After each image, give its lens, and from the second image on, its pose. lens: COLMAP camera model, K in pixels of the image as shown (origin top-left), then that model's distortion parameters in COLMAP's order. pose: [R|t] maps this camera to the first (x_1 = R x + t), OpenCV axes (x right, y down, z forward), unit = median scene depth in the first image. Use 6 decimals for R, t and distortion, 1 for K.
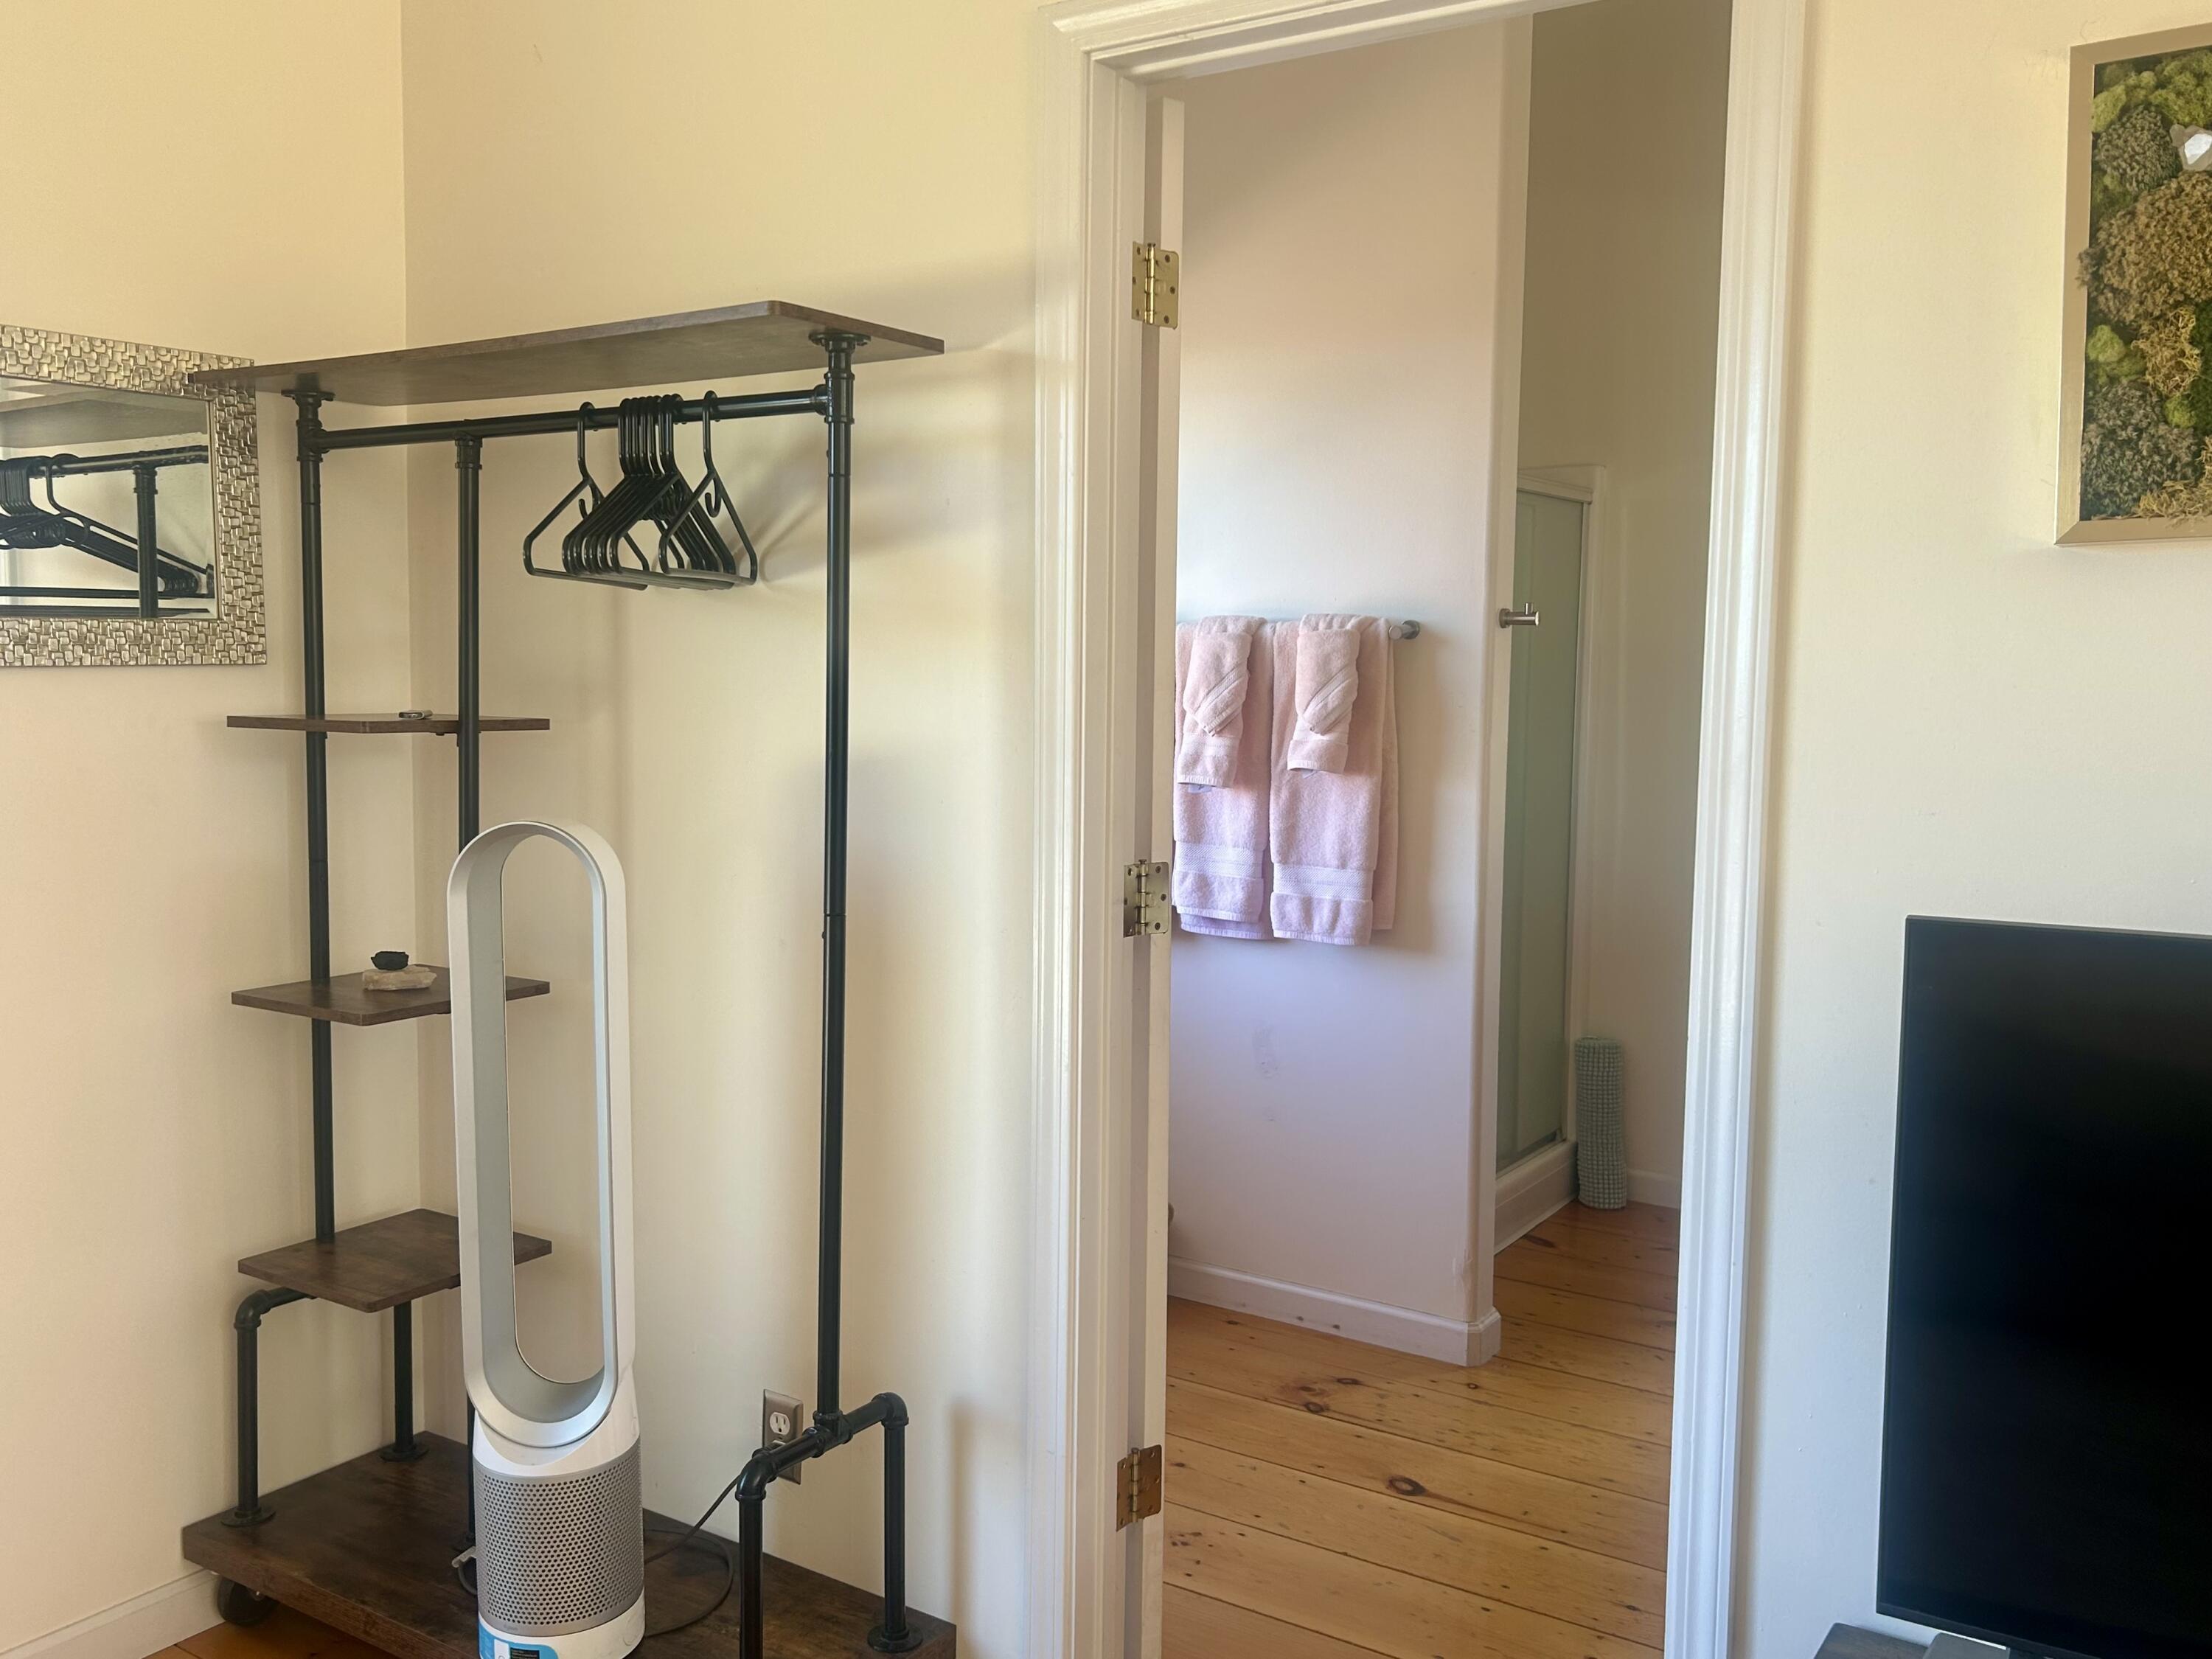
lens RADIAL K [[1868.0, 0, 1091.9], [0, 1868.0, 834.6], [0, 0, 1]] dist [0.003298, -0.020039]
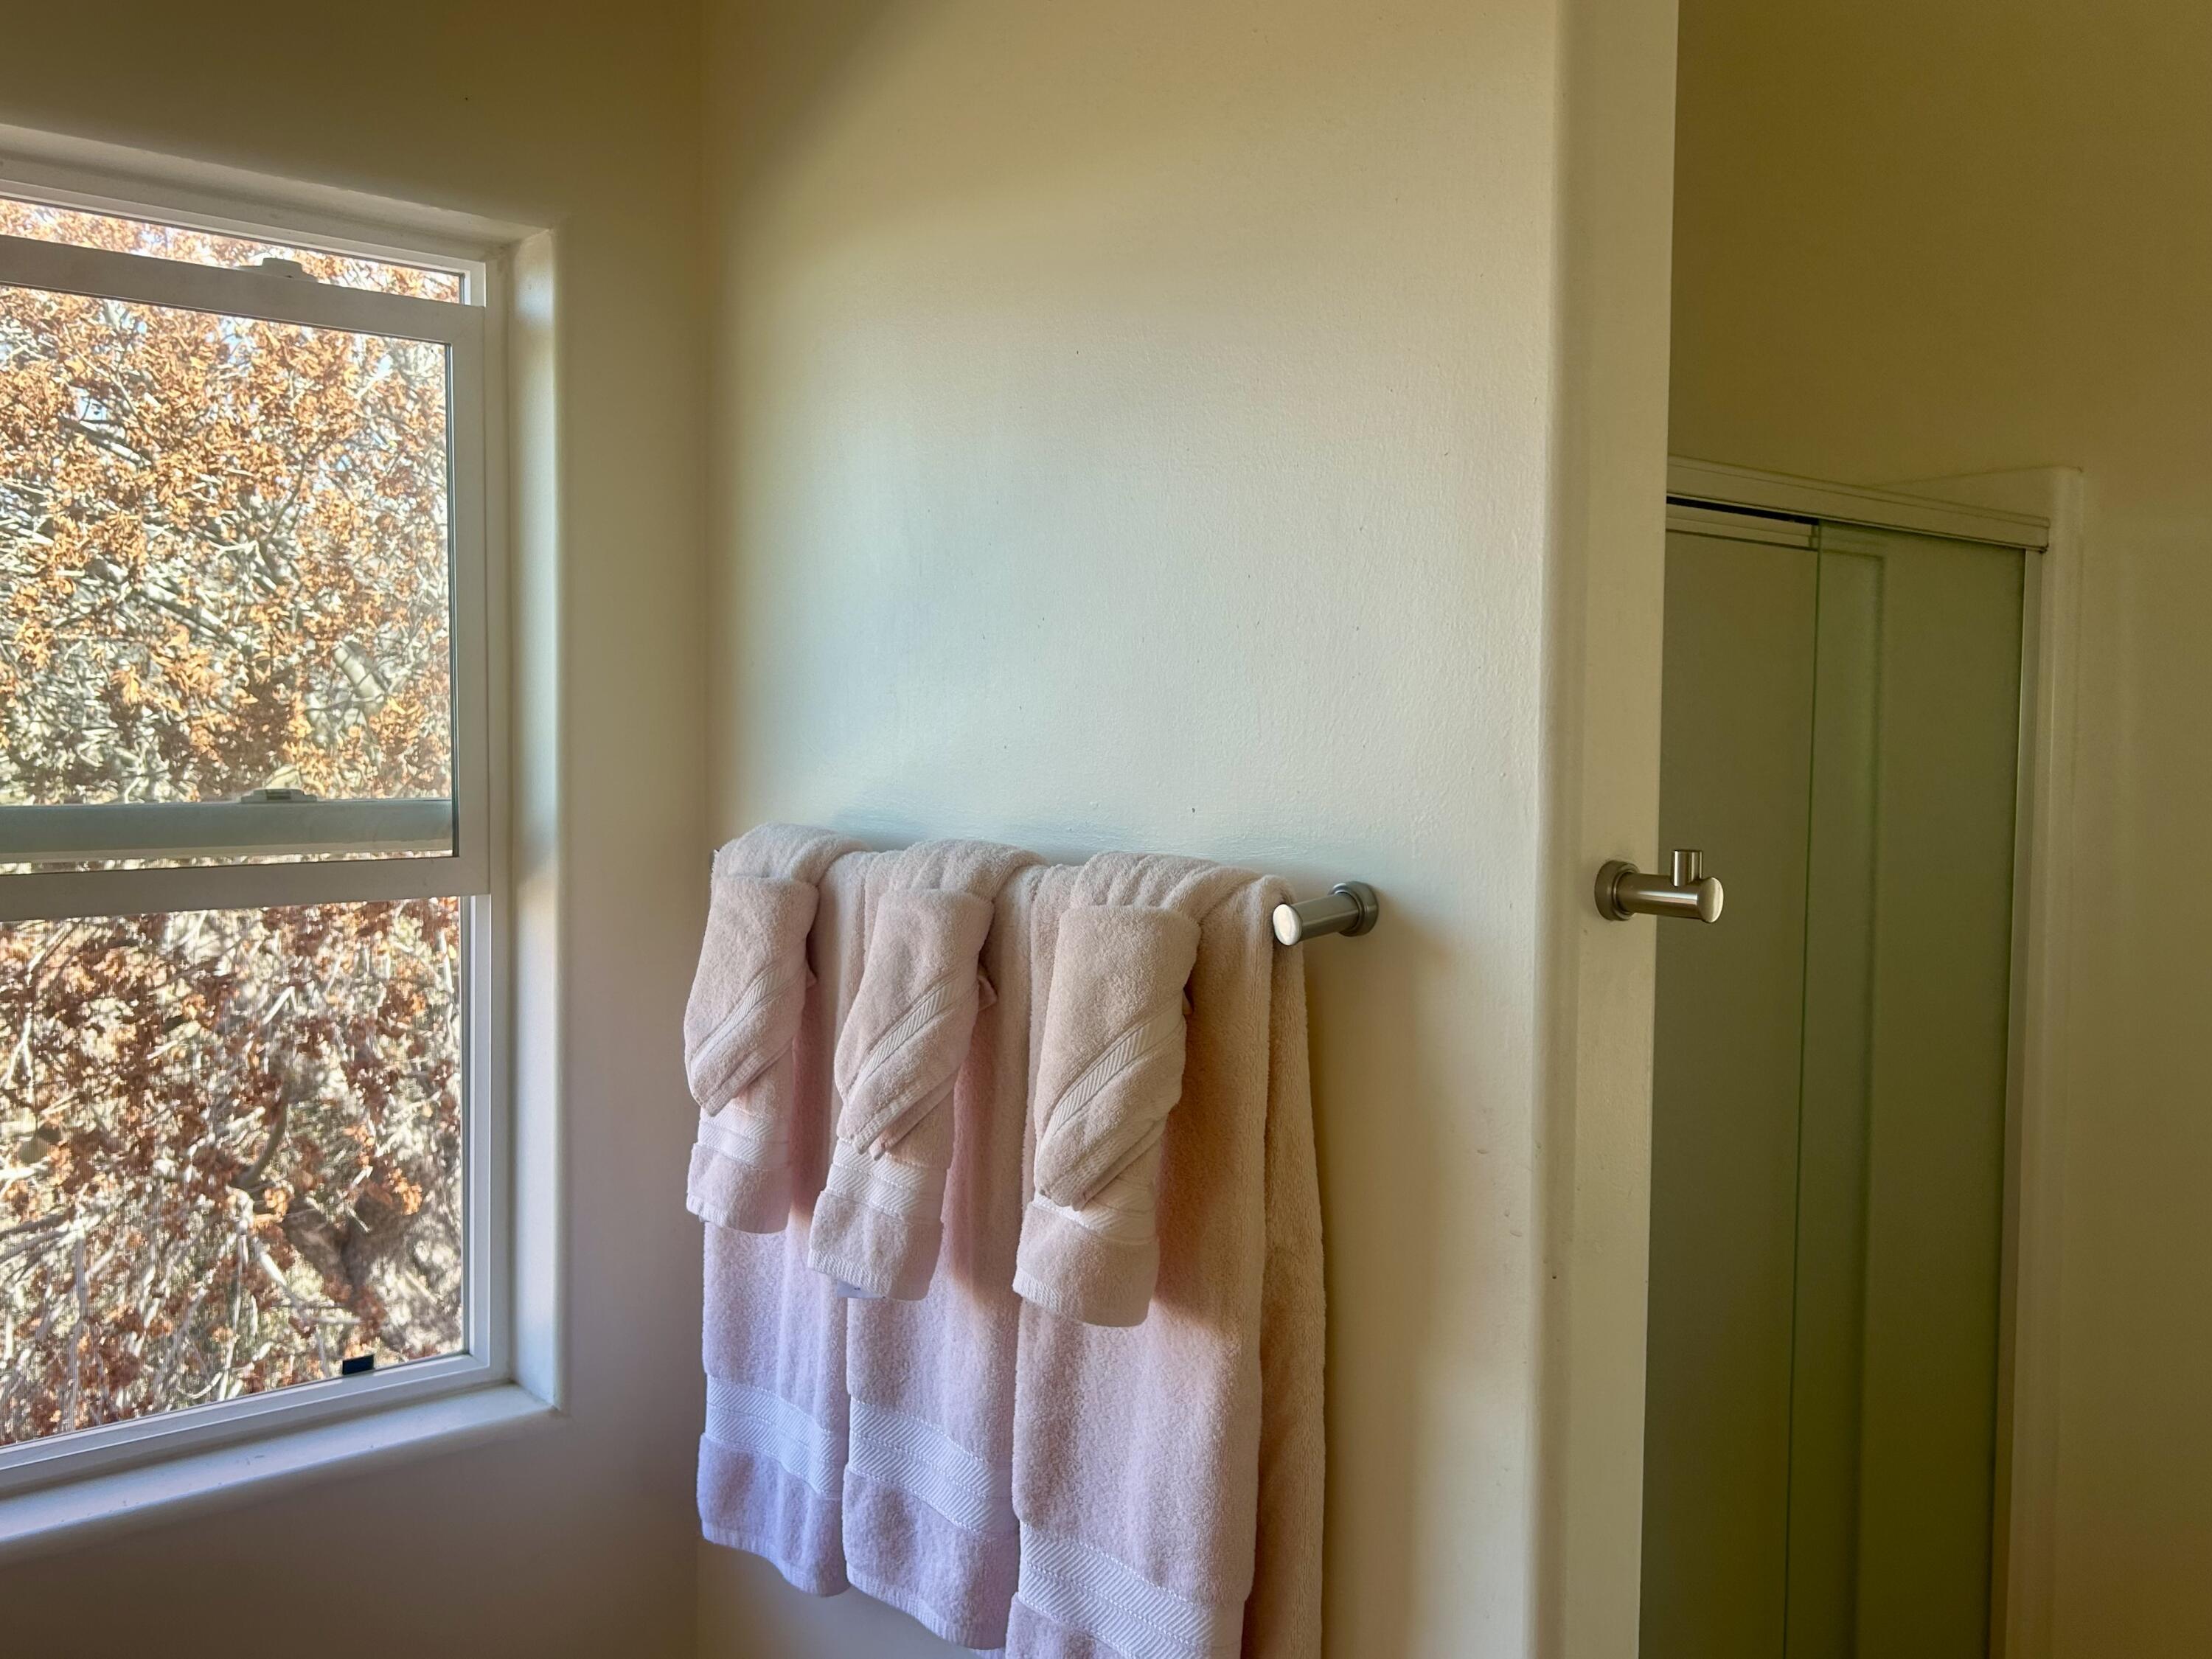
lens RADIAL K [[1905.5, 0, 1106.0], [0, 1905.5, 829.5], [0, 0, 1]] dist [0.114646, -0.343471]
pose [[0.965667, 0.015991, -0.259291, 0.216164], [-0.028895, 0.998522, -0.046029, -0.106119], [0.258172, 0.051941, 0.964702, 0.641160]]
